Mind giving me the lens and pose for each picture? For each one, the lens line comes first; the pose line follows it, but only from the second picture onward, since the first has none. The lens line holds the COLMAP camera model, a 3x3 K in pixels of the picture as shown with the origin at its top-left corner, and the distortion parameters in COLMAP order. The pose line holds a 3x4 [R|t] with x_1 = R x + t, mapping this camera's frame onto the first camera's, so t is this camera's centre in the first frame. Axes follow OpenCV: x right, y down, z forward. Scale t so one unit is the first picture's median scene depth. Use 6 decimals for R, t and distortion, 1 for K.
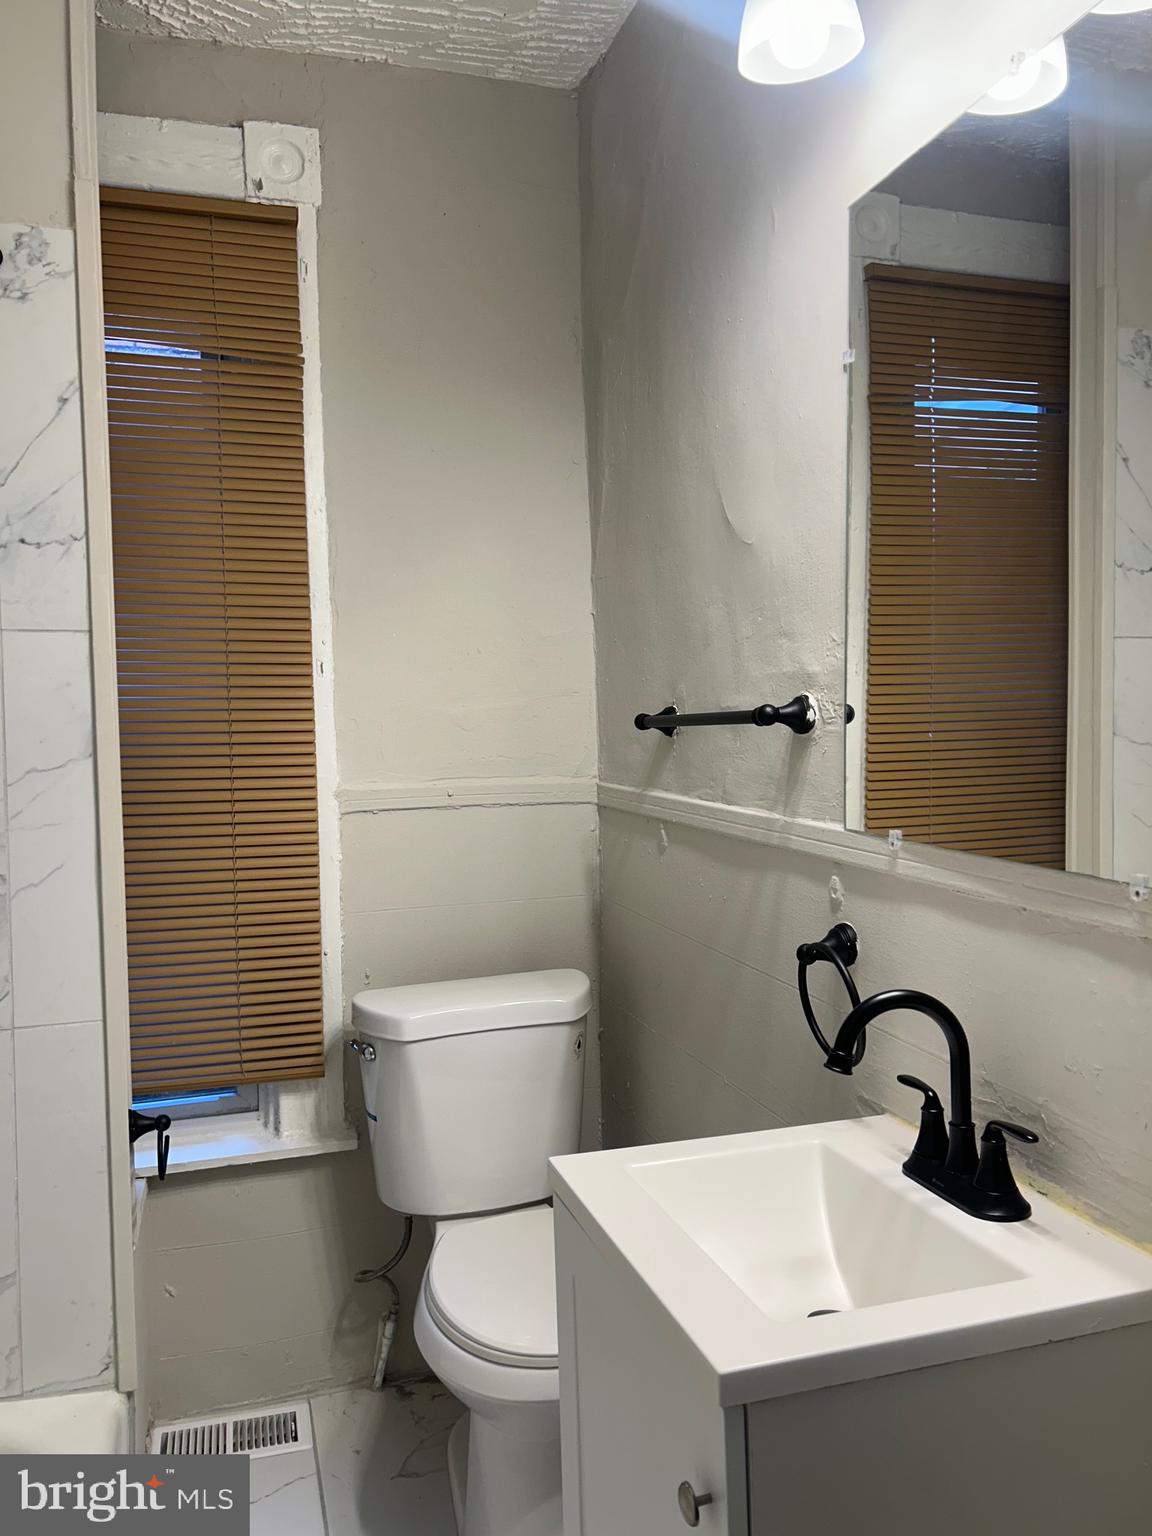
lens RADIAL K [[1143.0, 0, 560.6], [0, 1143.0, 774.2], [0, 0, 1]] dist [0.054899, -0.062490]
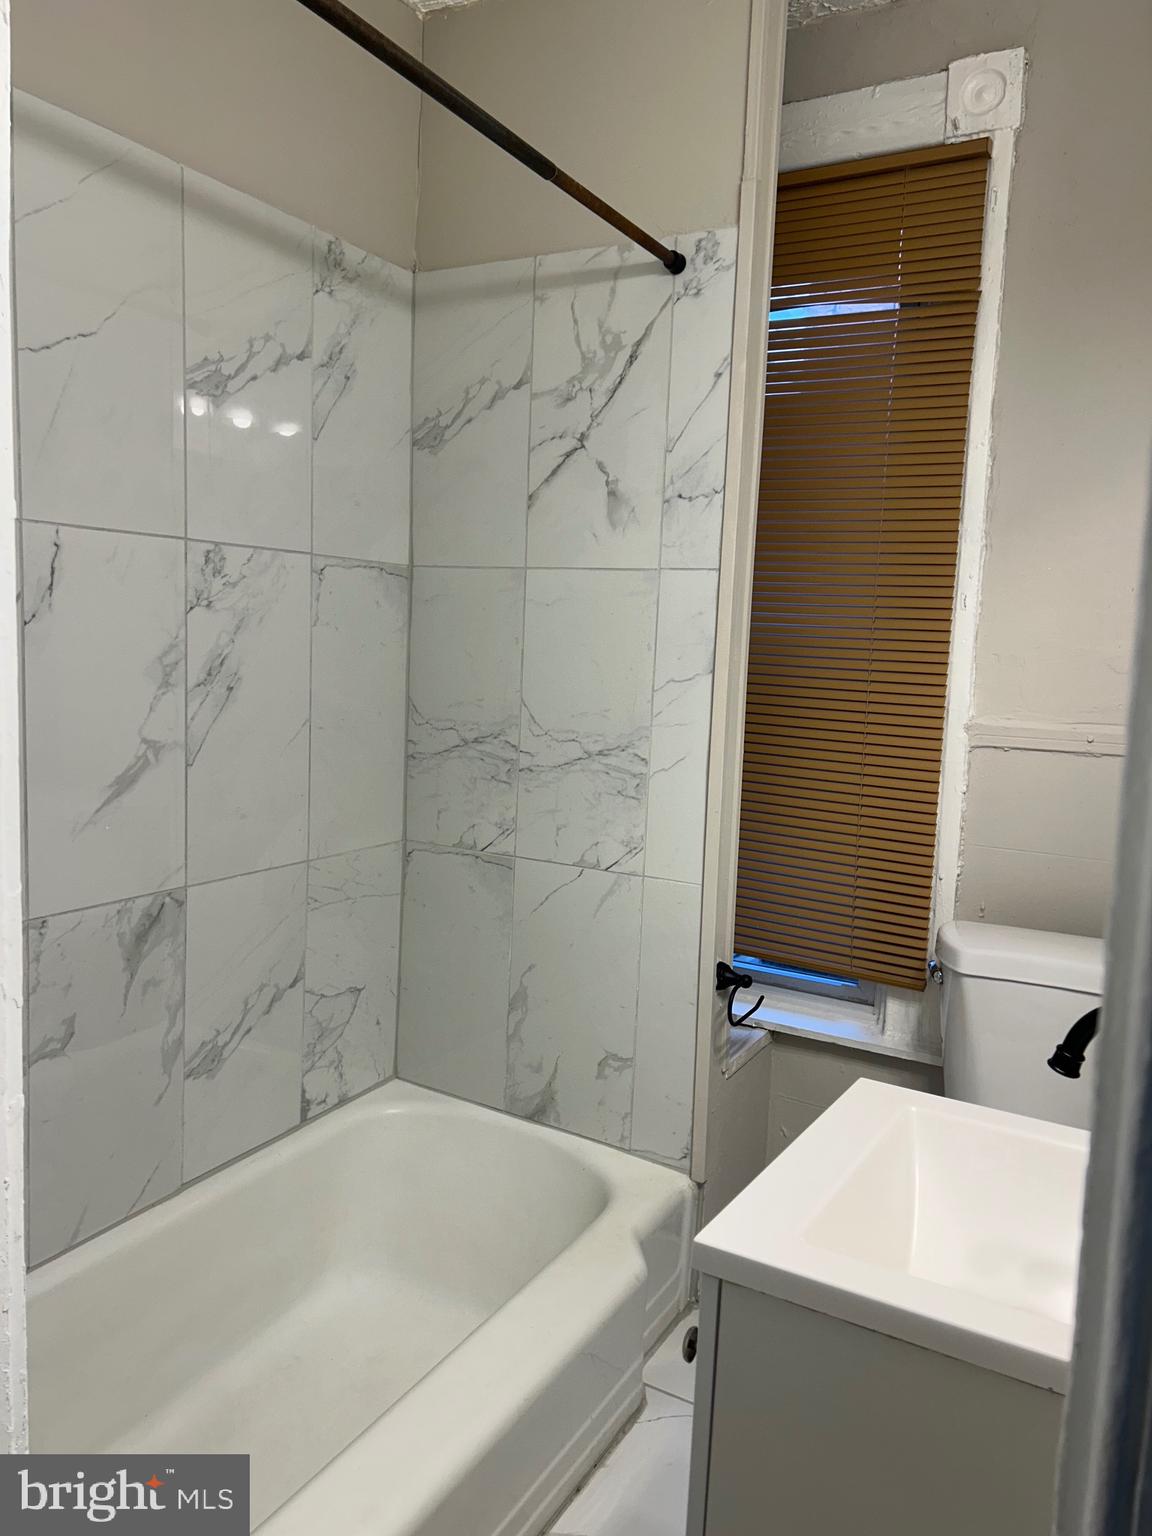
lens RADIAL K [[1132.6, 0, 579.7], [0, 1132.6, 775.1], [0, 0, 1]] dist [0.056130, -0.065423]
pose [[0.691315, 0.136819, -0.709482, 0.303105], [-0.085199, 0.990494, 0.107993, -0.021164], [0.717513, -0.014210, 0.696400, 0.047722]]
